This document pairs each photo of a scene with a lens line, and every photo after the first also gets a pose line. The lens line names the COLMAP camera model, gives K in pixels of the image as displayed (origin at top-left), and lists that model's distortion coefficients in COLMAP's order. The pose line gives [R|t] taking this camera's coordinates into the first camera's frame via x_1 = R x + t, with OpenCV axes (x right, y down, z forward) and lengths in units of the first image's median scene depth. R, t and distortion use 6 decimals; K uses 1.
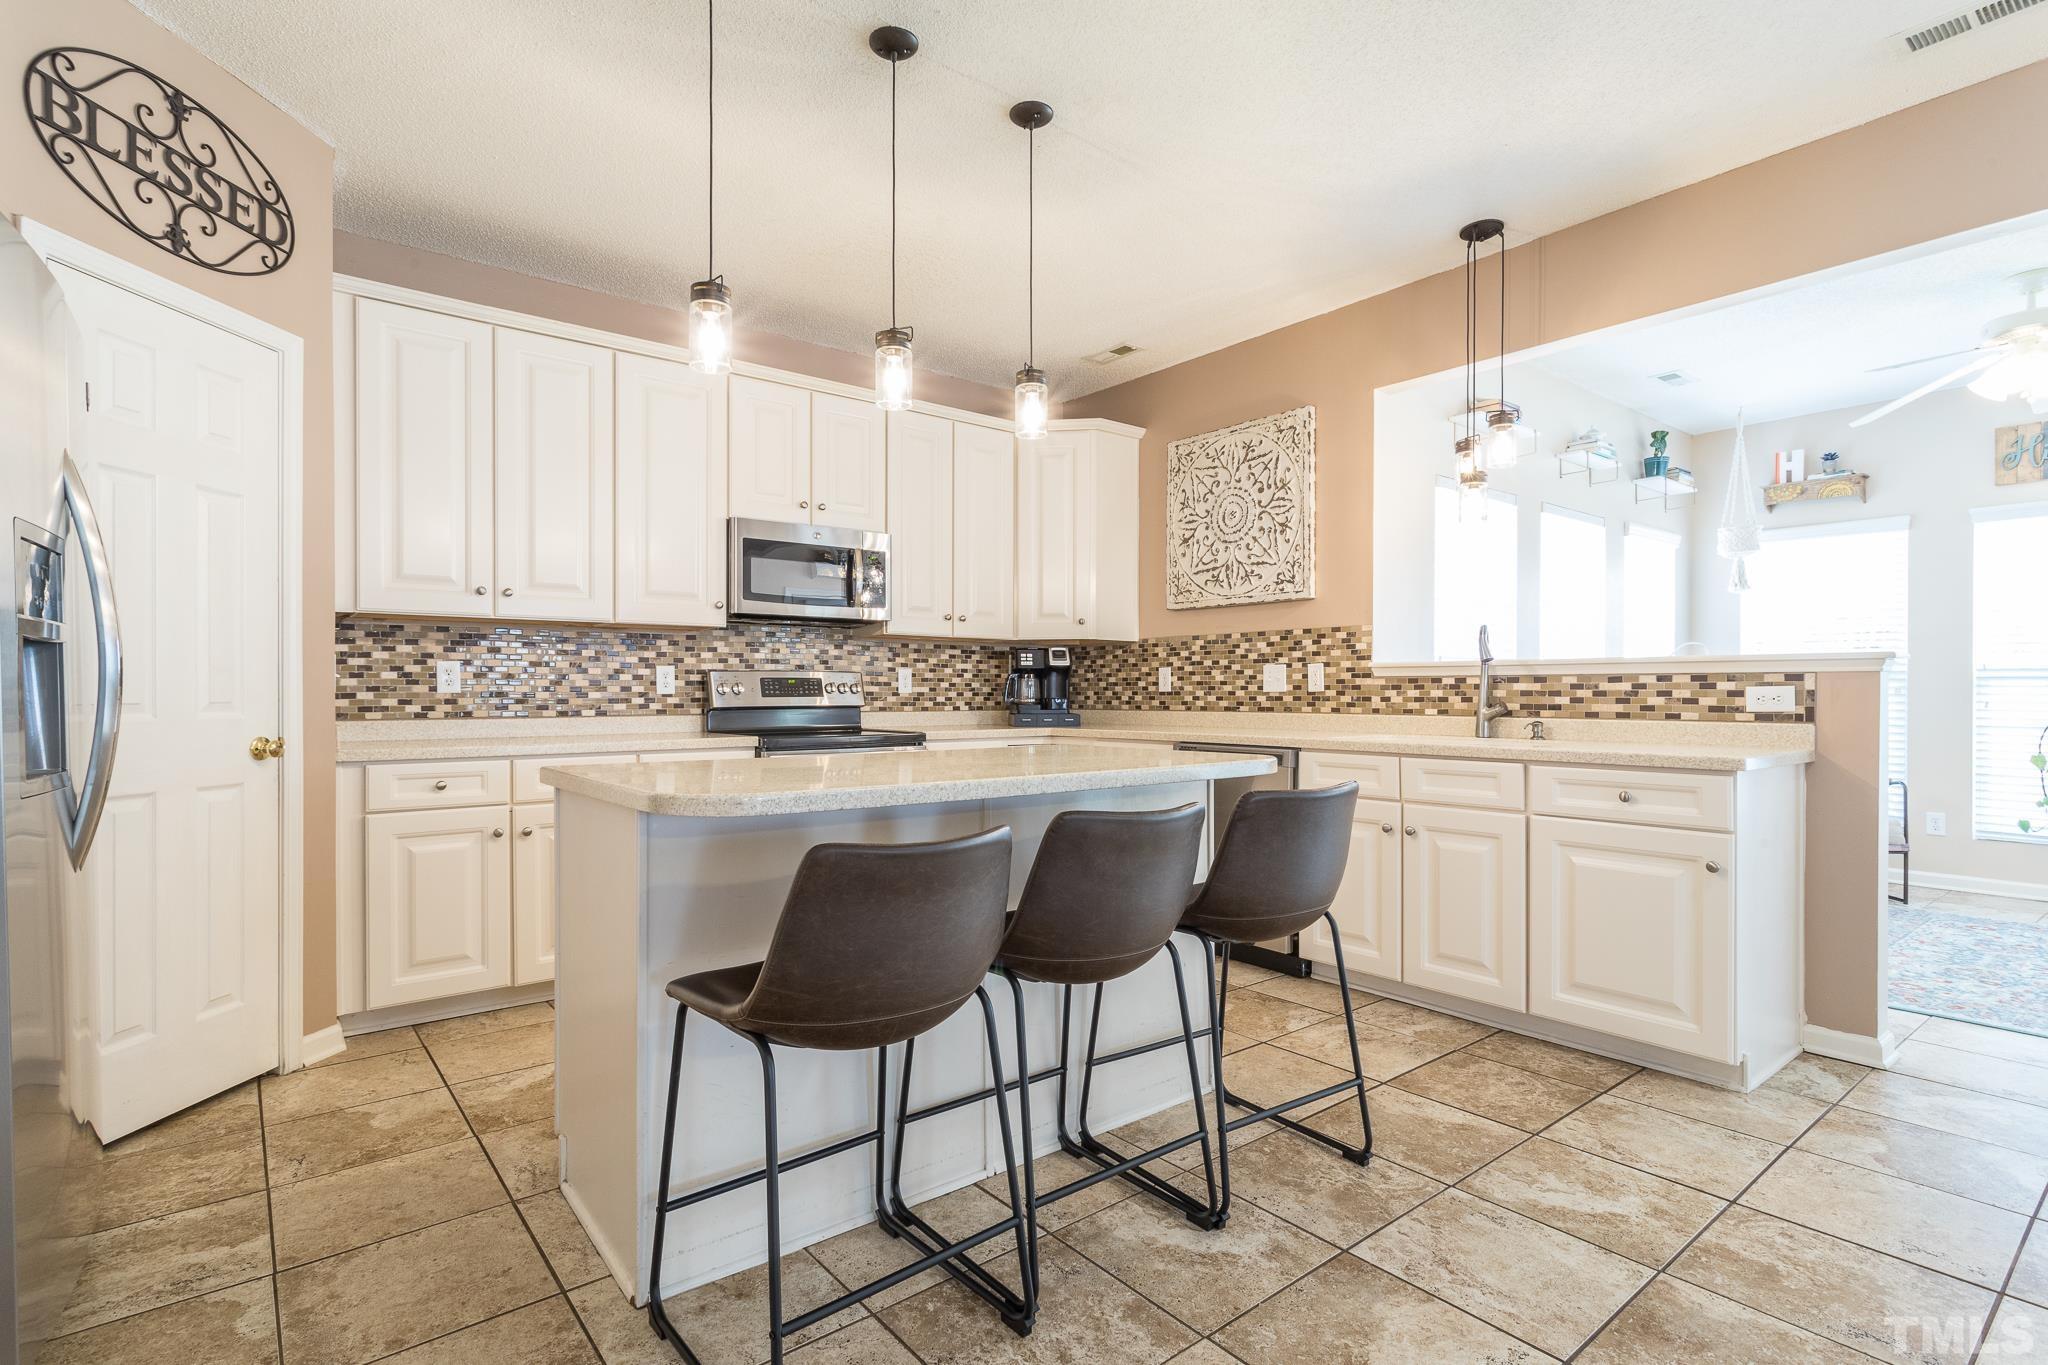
lens RADIAL K [[990.1, 0, 1003.0], [0, 990.1, 715.4], [0, 0, 1]] dist [0.003494, 0.000043]
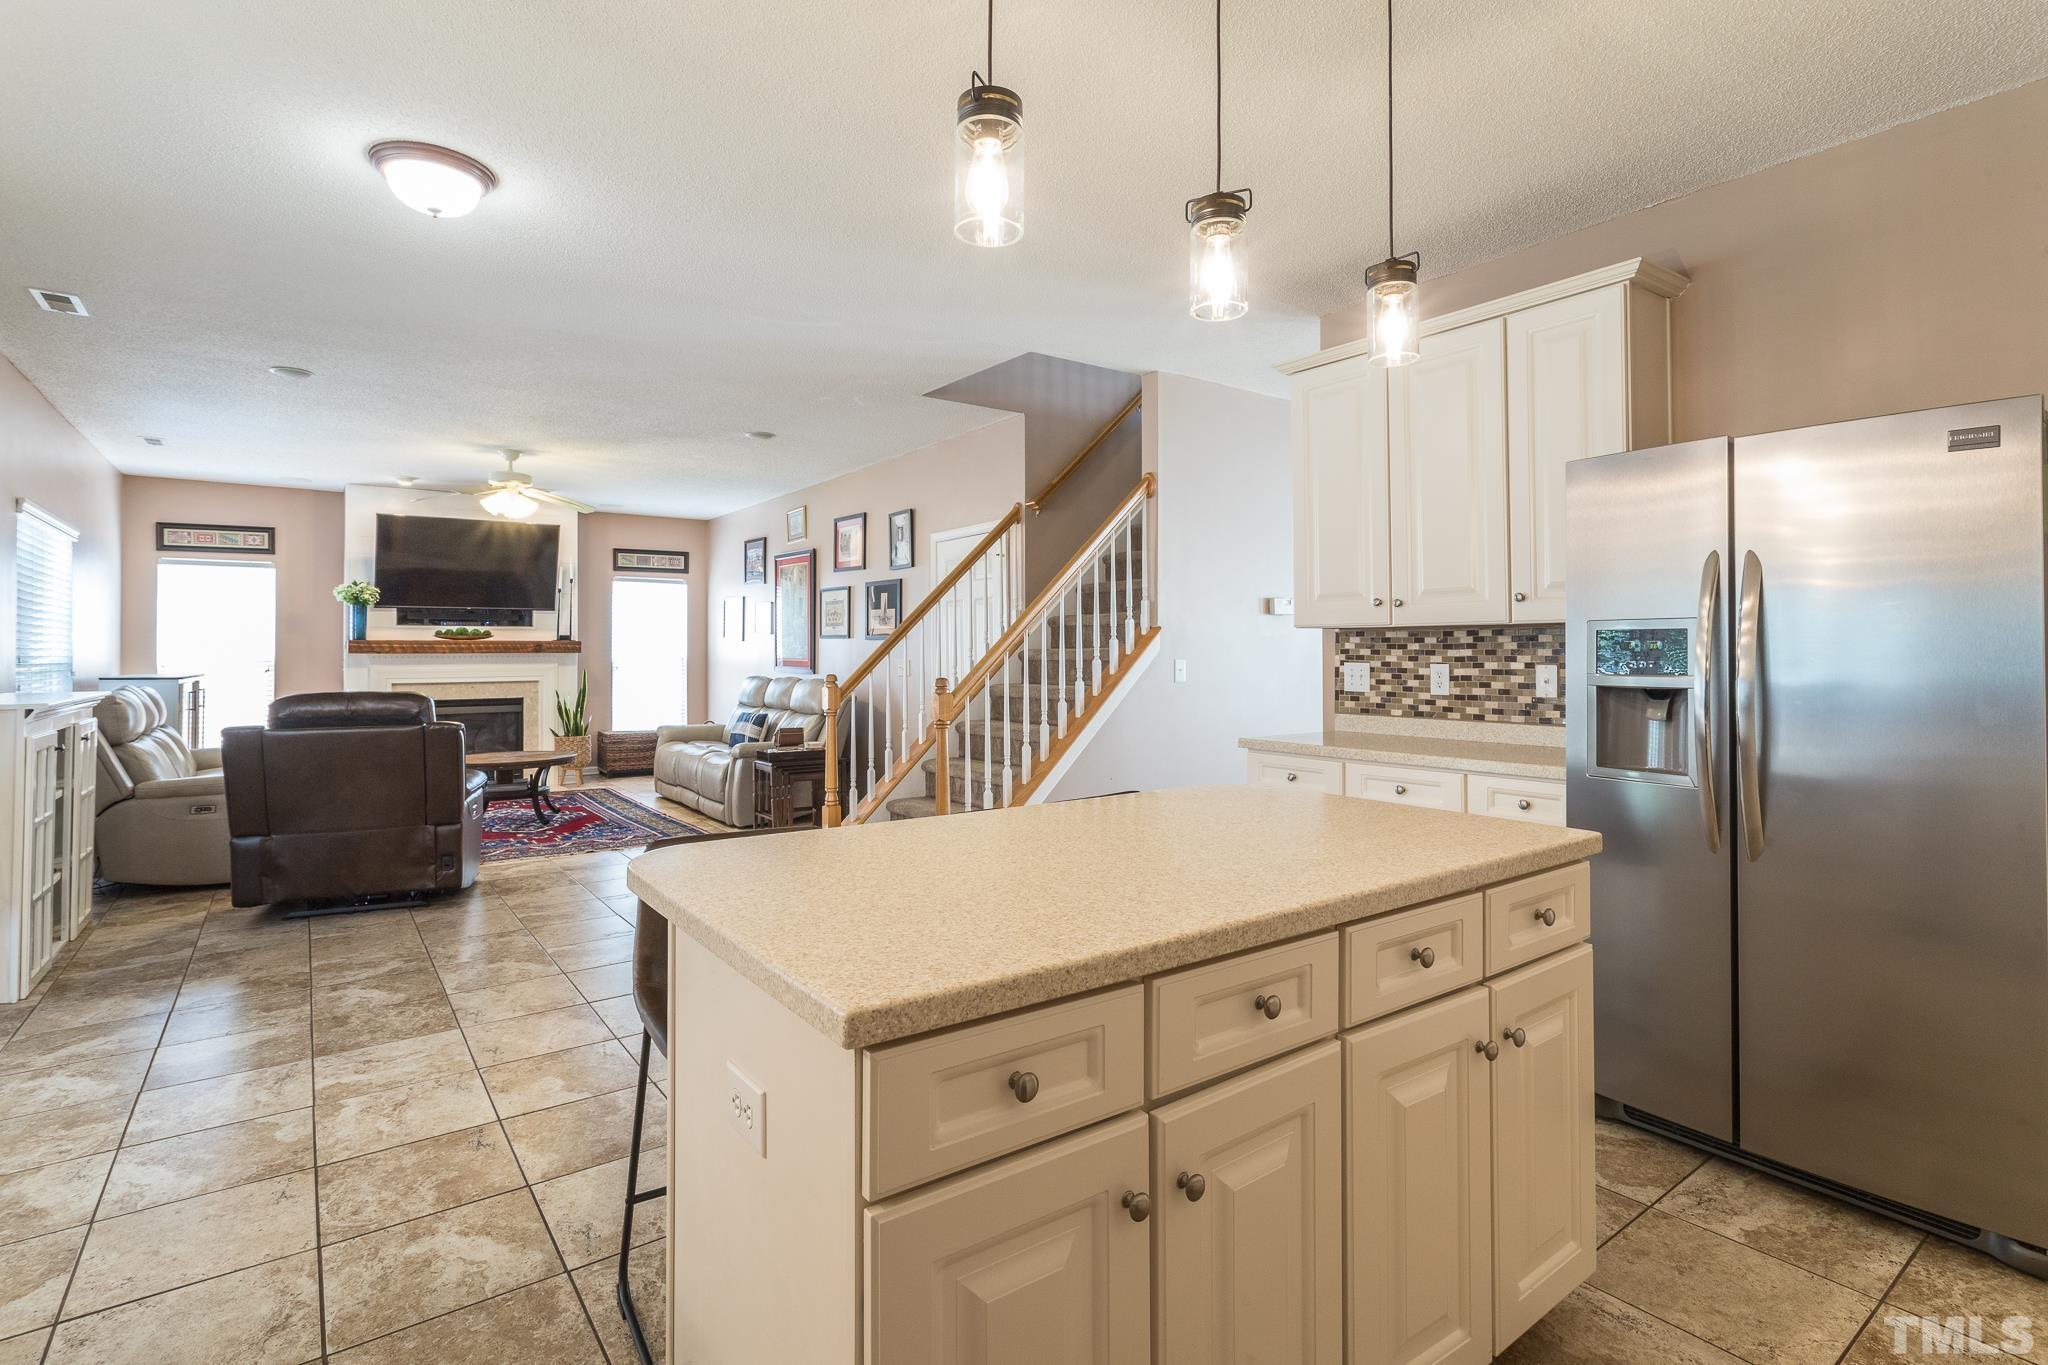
lens RADIAL K [[990.1, 0, 1026.2], [0, 990.1, 618.4], [0, 0, 1]] dist [0.003494, 0.000043]
pose [[-0.999877, 0.002961, 0.015382, 0.003745], [0.002796, 0.999938, -0.010746, -0.072834], [-0.015413, -0.010702, -0.999824, 1.119691]]
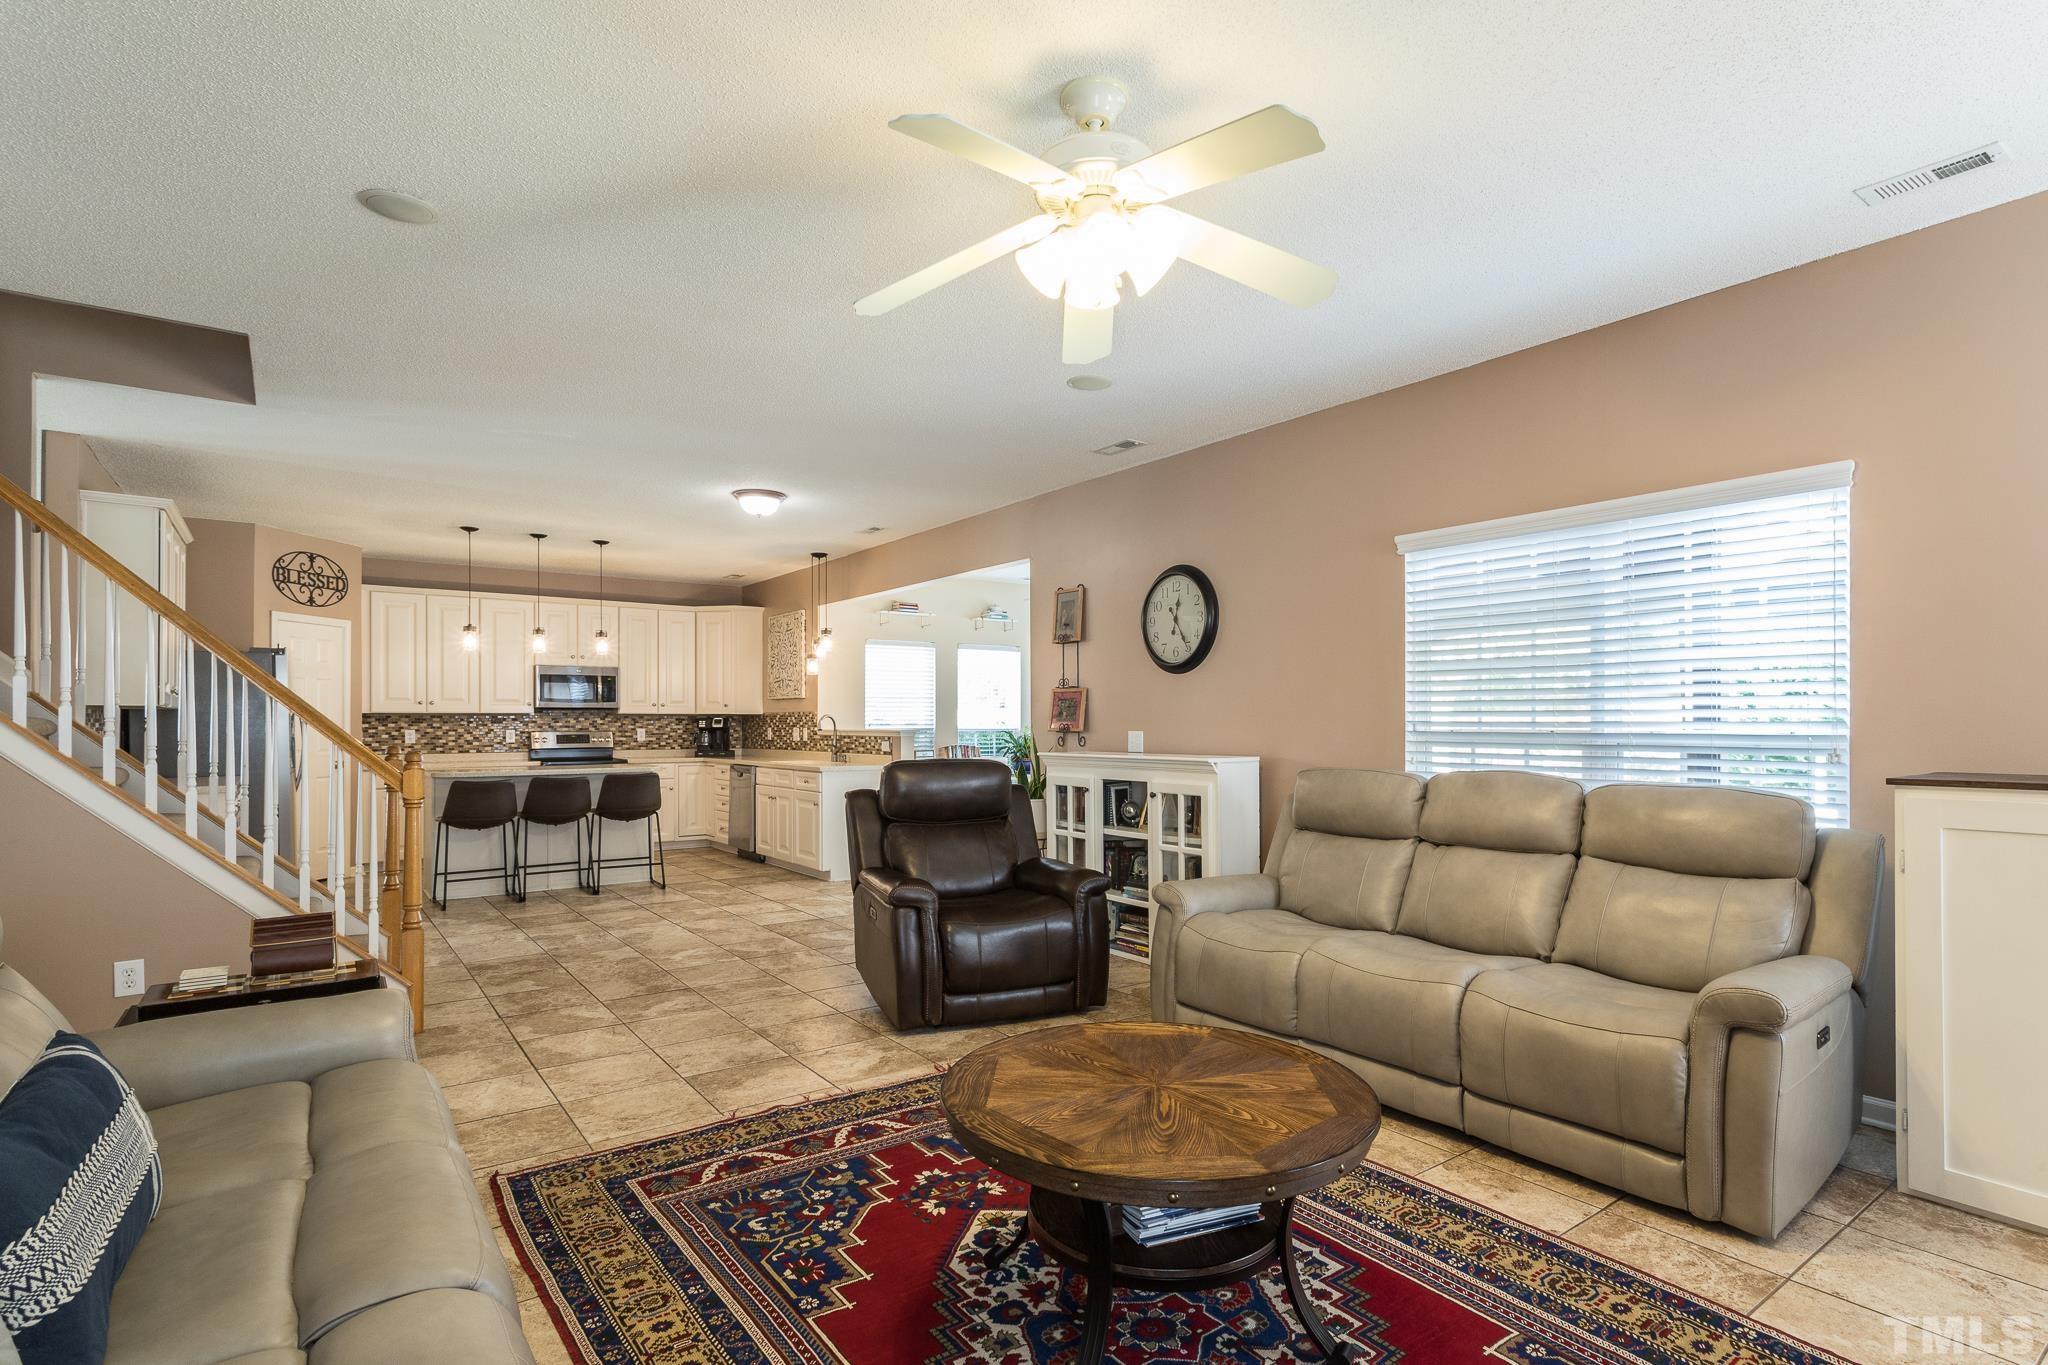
lens RADIAL K [[990.1, 0, 1033.5], [0, 990.1, 716.2], [0, 0, 1]] dist [0.003494, 0.000043]
pose [[0.999889, -0.003368, -0.014521, 1.000169], [0.002912, 0.999505, -0.031313, -0.009490], [0.014620, 0.031267, 0.999404, -1.397469]]
